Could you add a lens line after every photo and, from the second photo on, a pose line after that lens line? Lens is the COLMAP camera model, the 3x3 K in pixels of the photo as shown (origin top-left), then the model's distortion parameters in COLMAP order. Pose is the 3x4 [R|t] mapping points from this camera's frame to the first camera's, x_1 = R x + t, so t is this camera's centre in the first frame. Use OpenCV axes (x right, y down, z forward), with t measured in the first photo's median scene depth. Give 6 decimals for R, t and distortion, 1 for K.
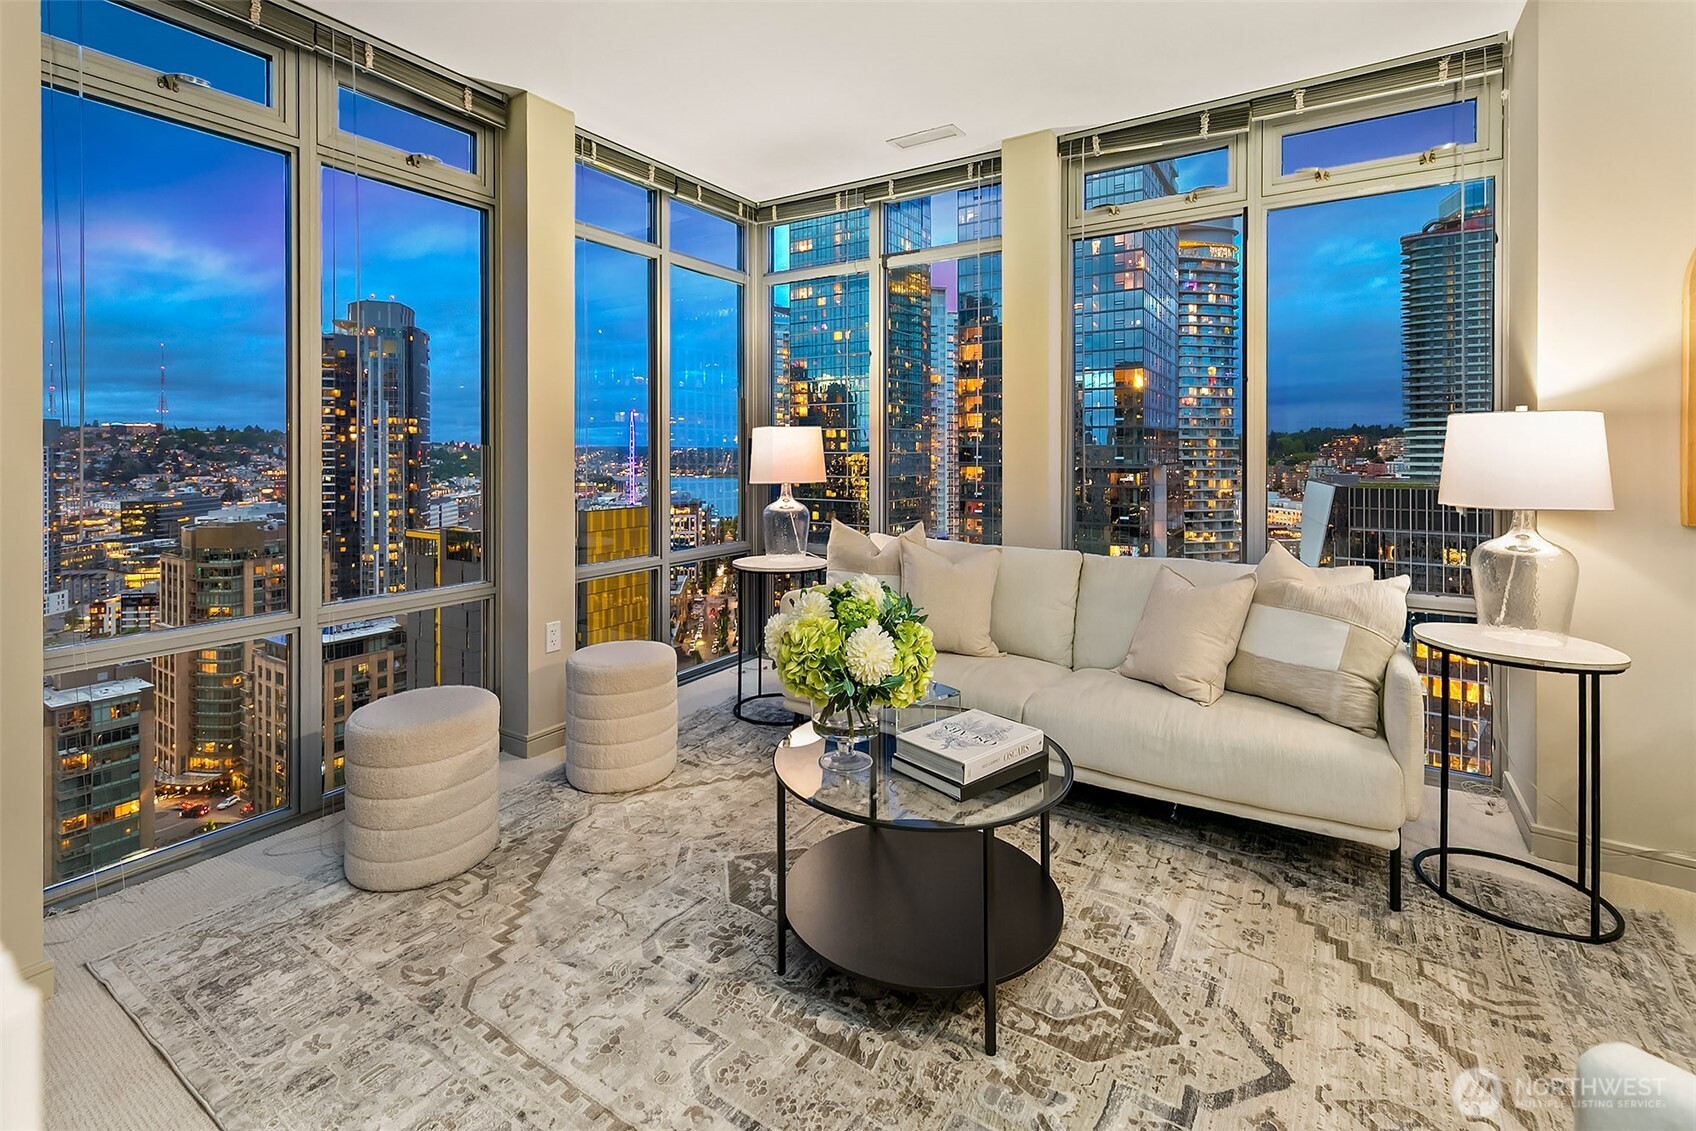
lens RADIAL K [[751.7, 0, 901.8], [0, 751.7, 458.7], [0, 0, 1]] dist [0.011674, -0.000148]
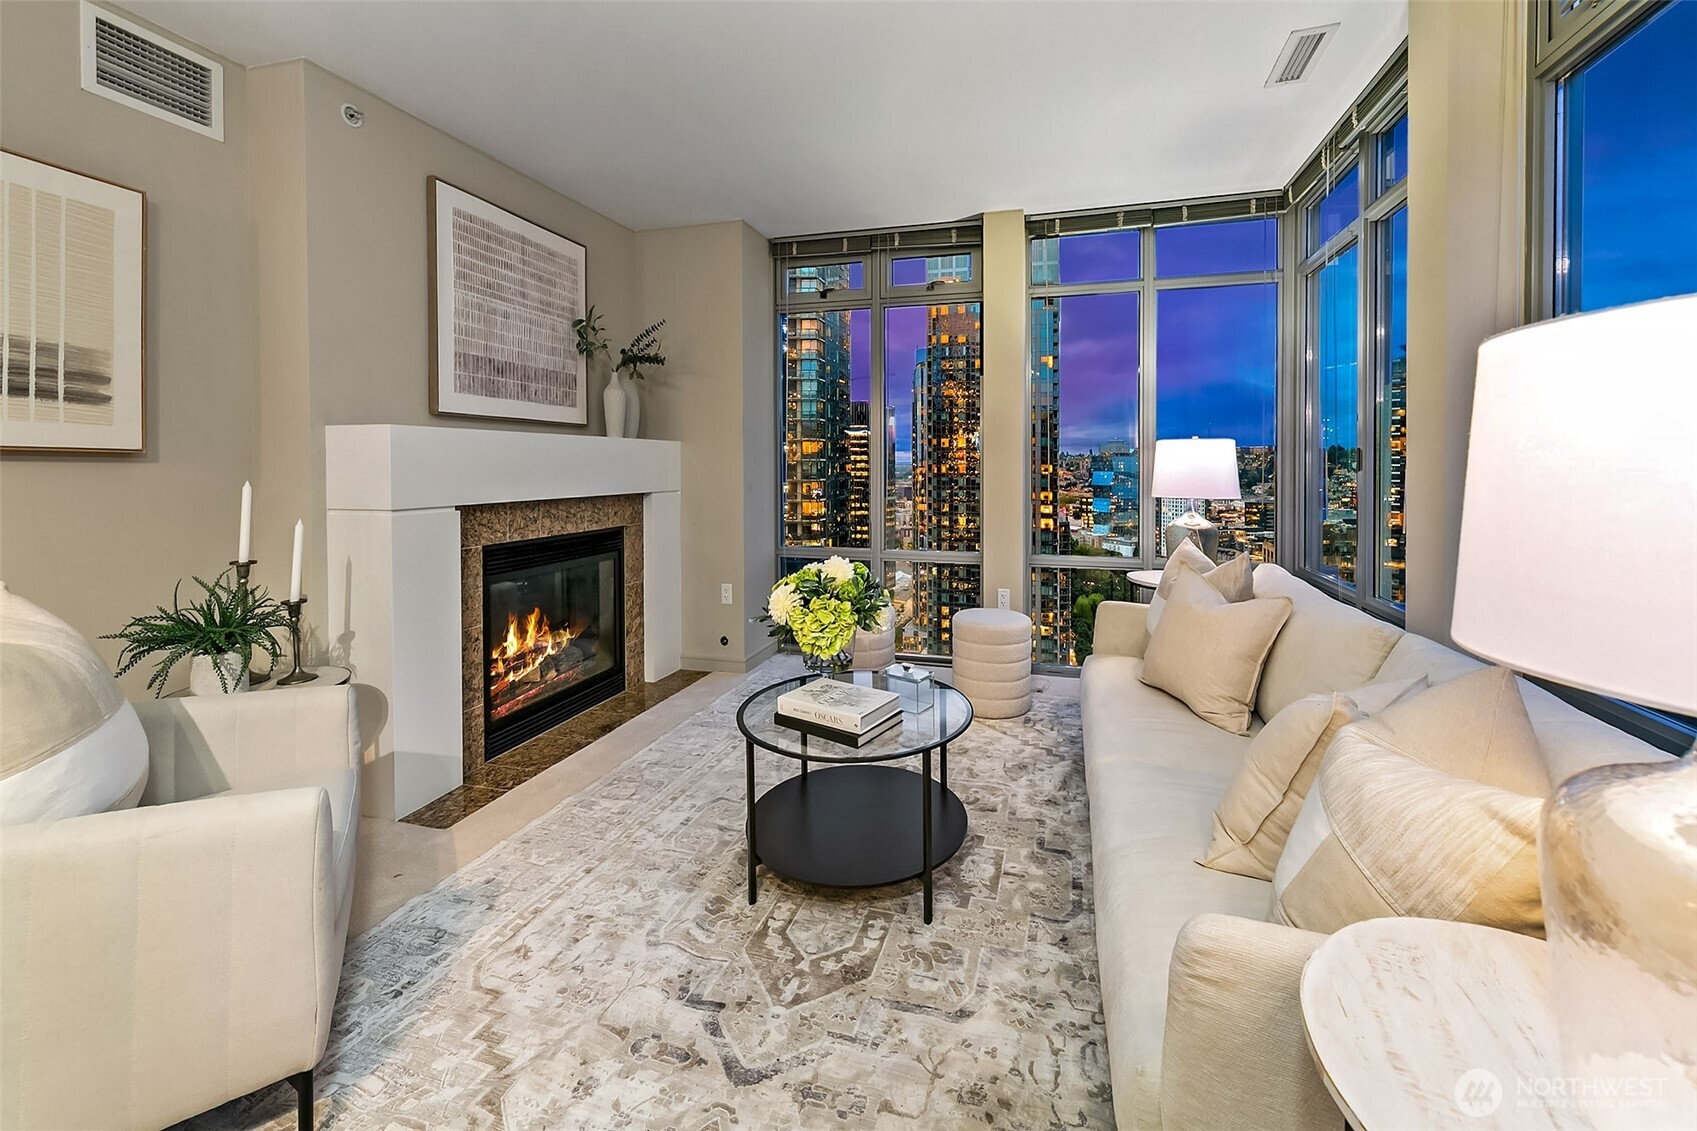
lens RADIAL K [[718.1, 0, 892.3], [0, 718.1, 475.9], [0, 0, 1]] dist [0.004983, -0.000063]
pose [[0.242006, 0.014327, -0.970169, 0.129716], [-0.010737, 0.999869, 0.012087, -0.000447], [0.970215, 0.007491, 0.242128, 0.084093]]
